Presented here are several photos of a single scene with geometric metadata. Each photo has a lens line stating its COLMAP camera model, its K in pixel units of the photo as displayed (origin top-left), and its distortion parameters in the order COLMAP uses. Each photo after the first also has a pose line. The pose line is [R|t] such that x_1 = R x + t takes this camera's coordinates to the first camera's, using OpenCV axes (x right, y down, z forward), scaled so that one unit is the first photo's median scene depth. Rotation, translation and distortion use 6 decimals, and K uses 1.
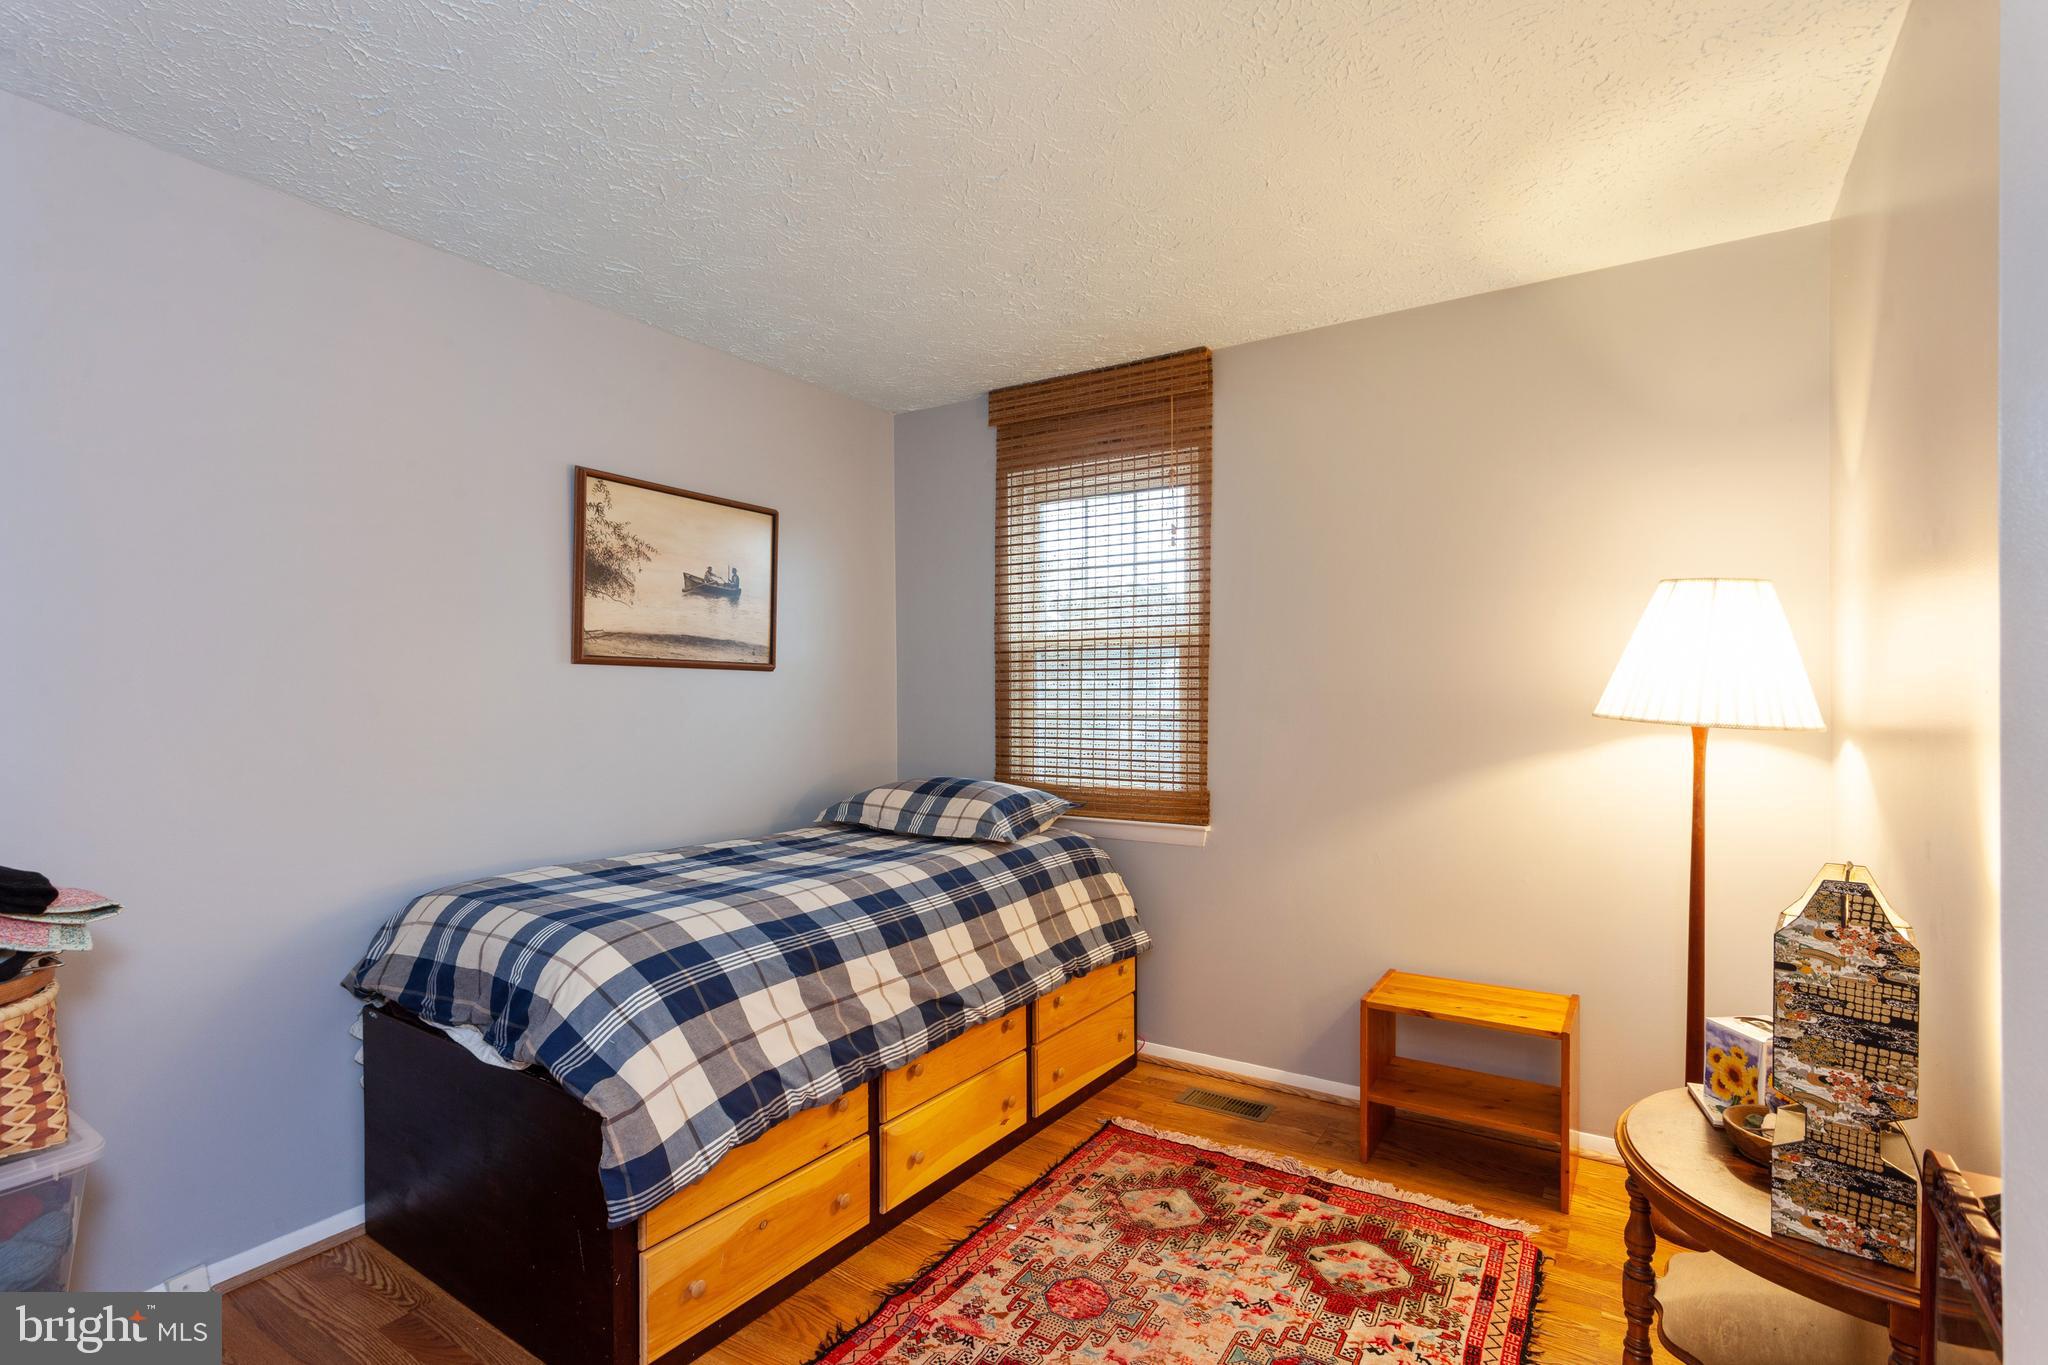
lens RADIAL K [[983.3, 0, 1034.3], [0, 983.3, 695.7], [0, 0, 1]] dist [0.005972, -0.000787]
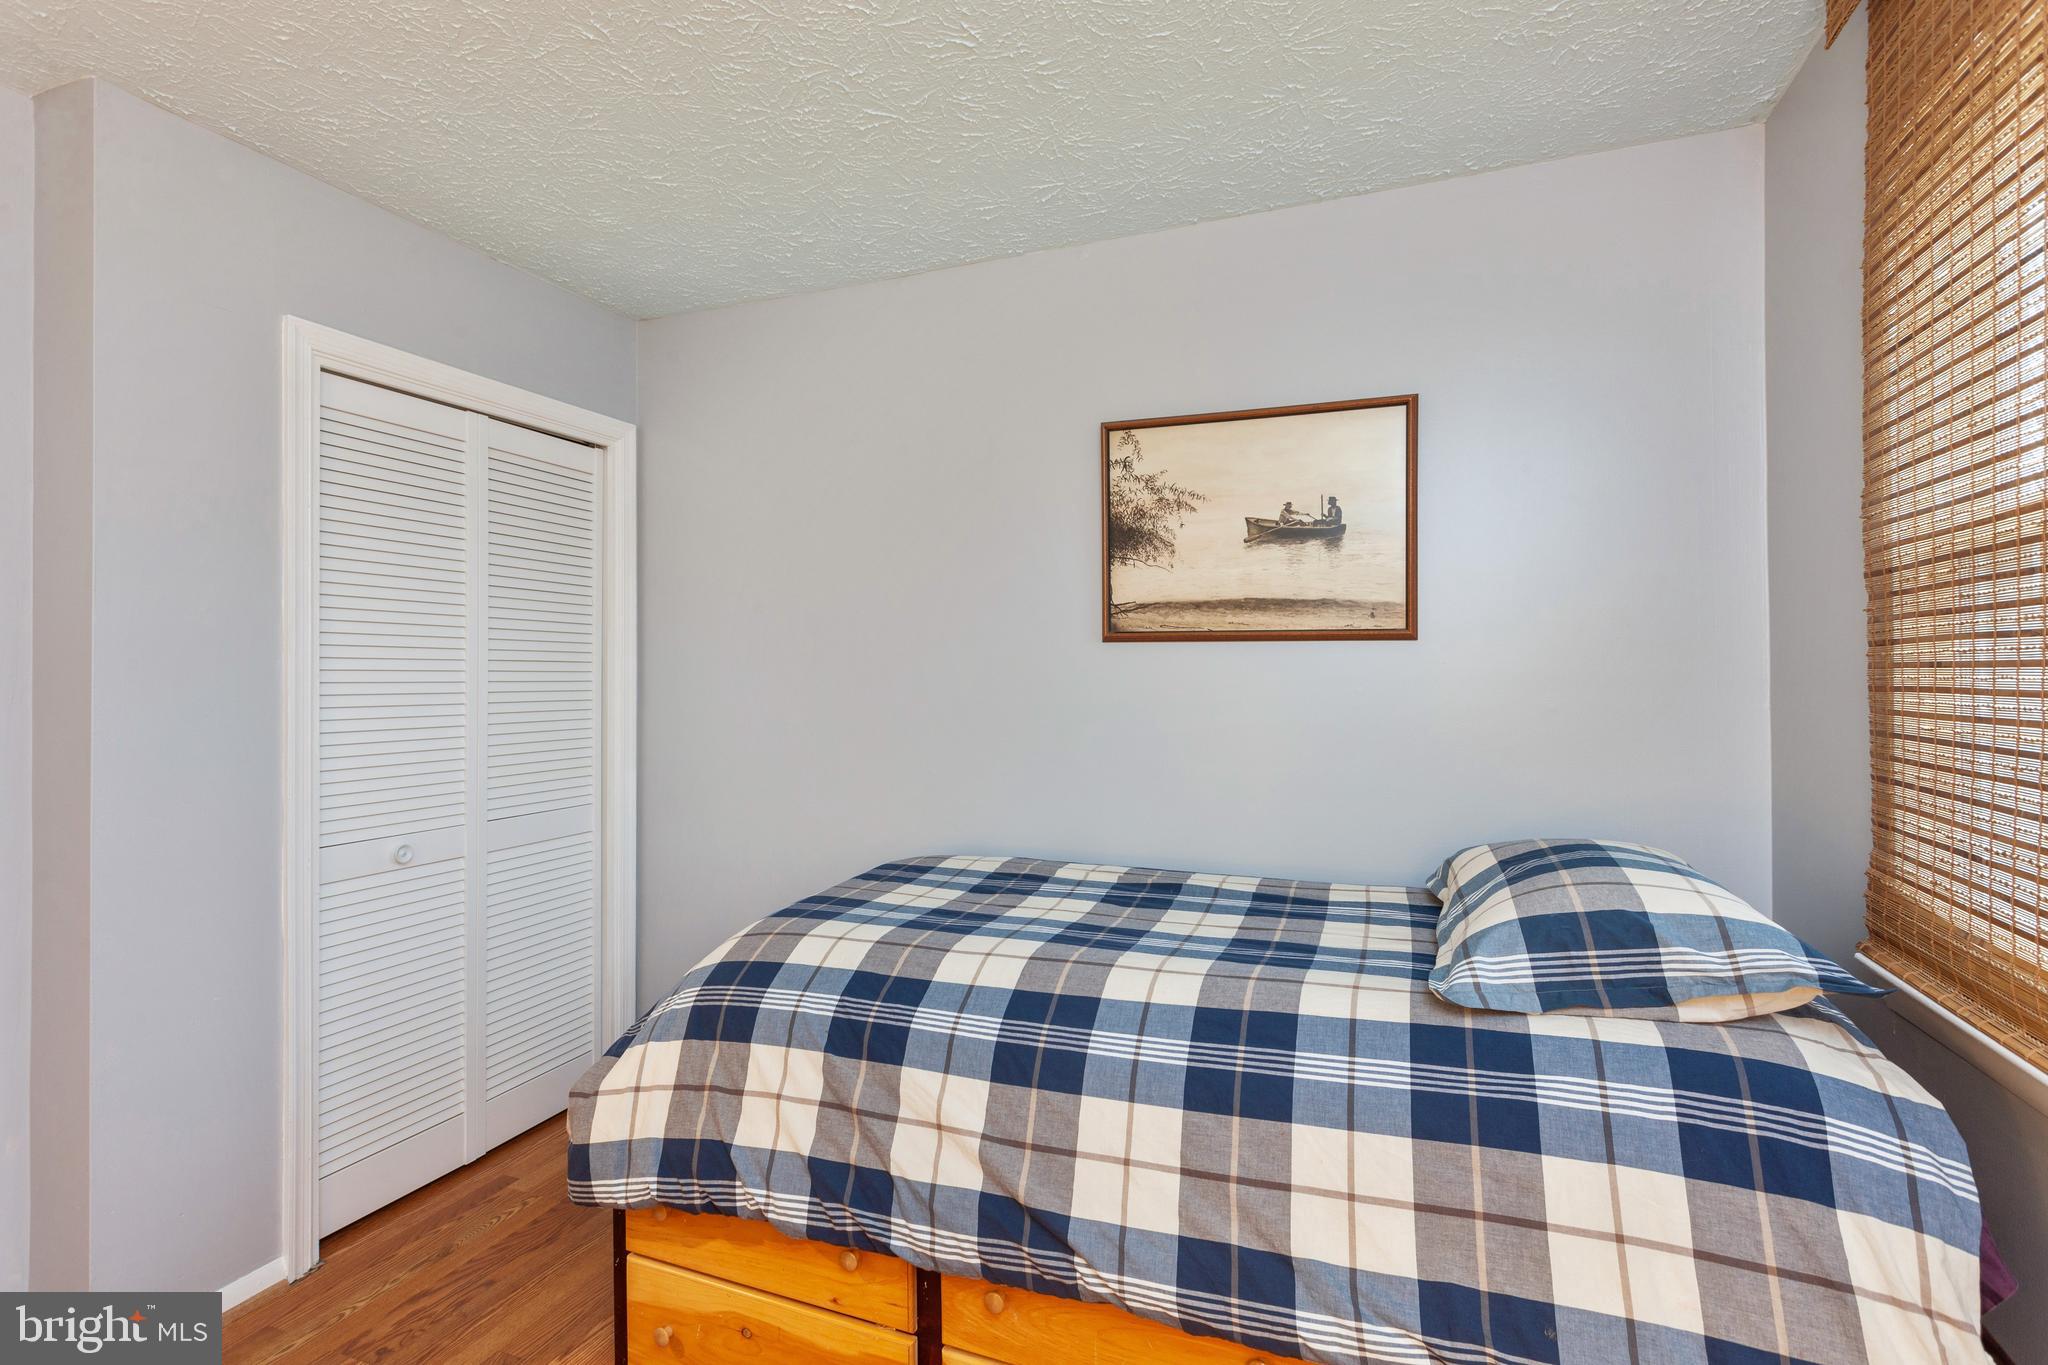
lens RADIAL K [[983.3, 0, 1033.1], [0, 983.3, 665.1], [0, 0, 1]] dist [0.005972, -0.000787]
pose [[0.189774, -0.008115, -0.981794, 0.386355], [0.003642, 0.999965, -0.007562, -0.004690], [0.981821, -0.002140, 0.189797, 0.728811]]
